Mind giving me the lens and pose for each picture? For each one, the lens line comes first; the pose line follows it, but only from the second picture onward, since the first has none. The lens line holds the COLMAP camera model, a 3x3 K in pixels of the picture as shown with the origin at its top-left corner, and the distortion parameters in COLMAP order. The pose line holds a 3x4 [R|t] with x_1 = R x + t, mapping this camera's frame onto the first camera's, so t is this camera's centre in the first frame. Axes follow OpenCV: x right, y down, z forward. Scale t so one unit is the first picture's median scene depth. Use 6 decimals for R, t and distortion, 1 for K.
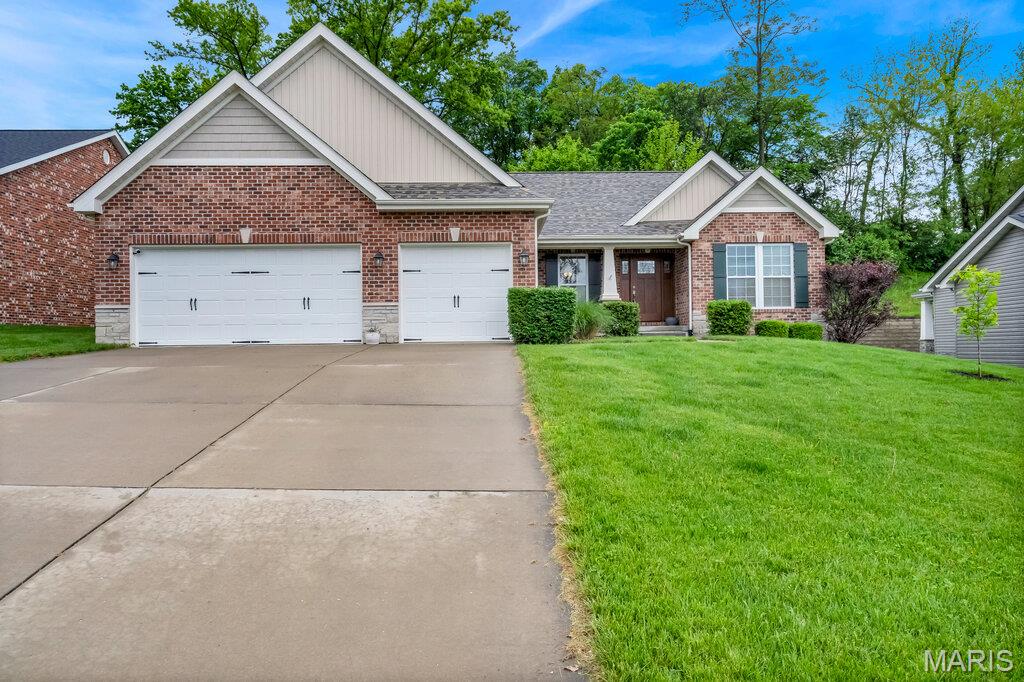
lens RADIAL K [[693.4, 0, 507.8], [0, 693.4, 337.9], [0, 0, 1]] dist [0.014300, -0.007046]
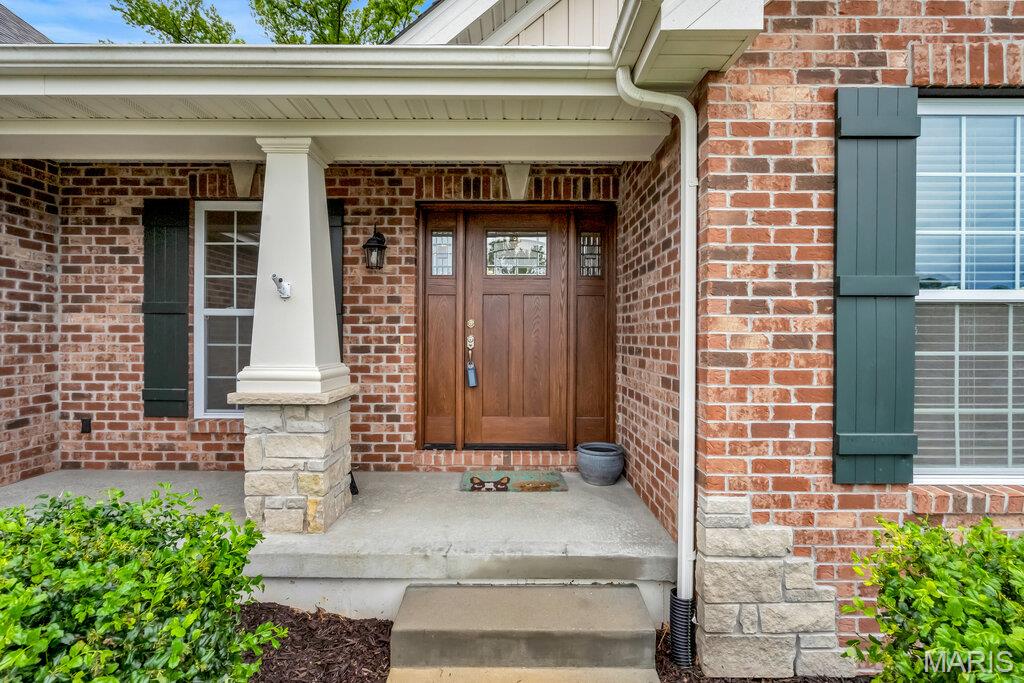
lens RADIAL K [[475.1, 0, 506.1], [0, 475.1, 341.4], [0, 0, 1]] dist [-0.006846, 0.002982]
pose [[0.998935, 0.018679, -0.042198, 0.221684], [-0.017721, 0.999579, 0.022966, -0.076934], [0.042609, -0.022193, 0.998845, 0.876547]]
